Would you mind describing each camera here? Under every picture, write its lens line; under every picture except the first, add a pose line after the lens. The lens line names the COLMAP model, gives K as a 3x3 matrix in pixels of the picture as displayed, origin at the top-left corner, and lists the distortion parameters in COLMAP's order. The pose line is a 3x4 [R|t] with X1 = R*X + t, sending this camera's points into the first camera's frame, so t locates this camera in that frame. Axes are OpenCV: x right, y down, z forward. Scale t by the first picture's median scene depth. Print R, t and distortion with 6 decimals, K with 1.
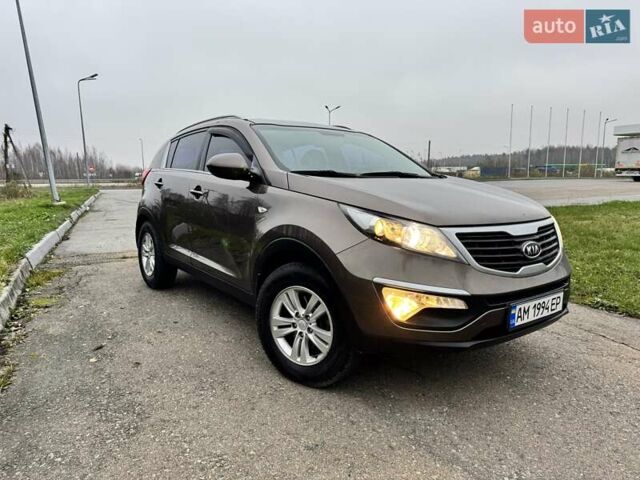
lens RADIAL K [[454.9, 0, 320.2], [0, 454.9, 237.7], [0, 0, 1]] dist [0.050130, -0.060090]
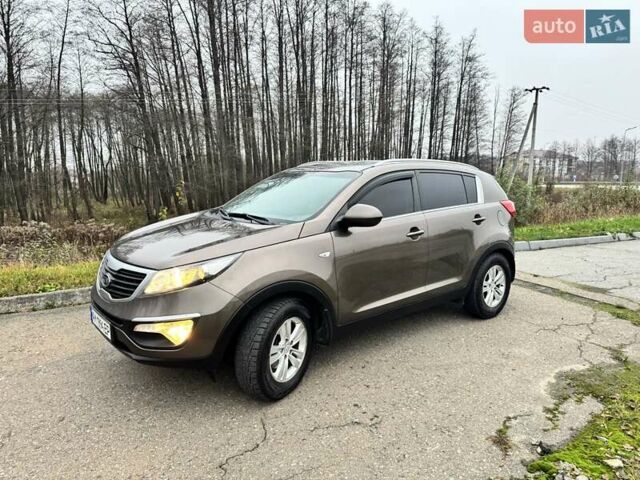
lens RADIAL K [[454.9, 0, 320.2], [0, 454.9, 237.7], [0, 0, 1]] dist [0.050130, -0.060090]
pose [[0.033467, 0.133171, -0.990528, 1.652504], [-0.132394, 0.982940, 0.127678, -0.320583], [0.990632, 0.126867, 0.050527, 1.413919]]
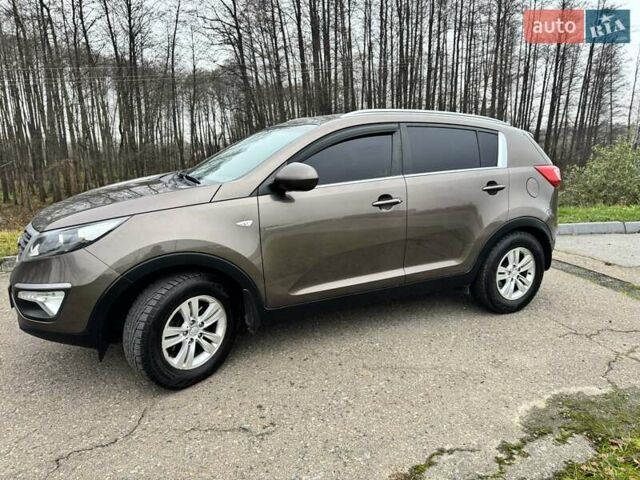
lens RADIAL K [[454.4, 0, 317.2], [0, 454.4, 239.6], [0, 0, 1]] dist [0.056524, -0.068460]
pose [[-0.205051, 0.188931, -0.960343, 1.385400], [-0.128178, 0.967558, 0.217718, -0.327923], [0.970322, 0.167738, -0.174182, 1.848967]]
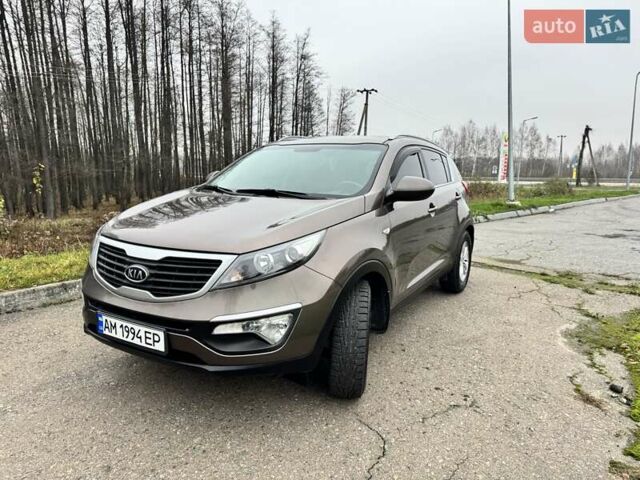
lens RADIAL K [[454.4, 0, 317.2], [0, 454.4, 239.6], [0, 0, 1]] dist [0.056524, -0.068460]
pose [[0.379453, 0.141351, -0.914350, 1.396120], [-0.133926, 0.986244, 0.096886, -0.181283], [0.915467, 0.085692, 0.393164, 0.885178]]
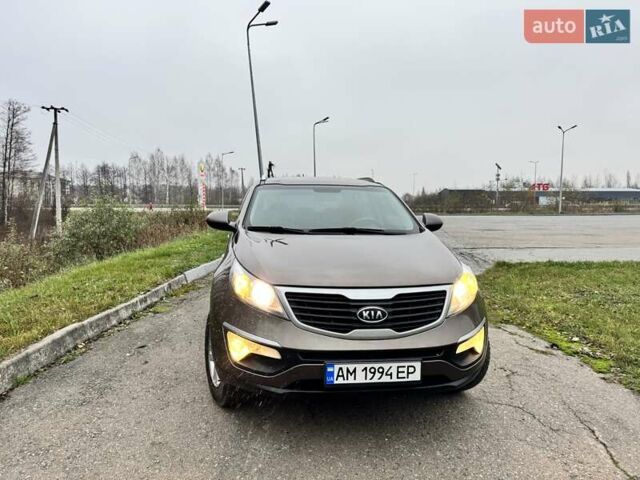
lens RADIAL K [[451.5, 0, 320.6], [0, 451.5, 238.0], [0, 0, 1]] dist [0.090408, -0.113825]
pose [[0.873821, 0.044053, -0.484247, 0.784335], [-0.069635, 0.996960, -0.034961, -0.095889], [0.481235, 0.064270, 0.874232, 0.021983]]
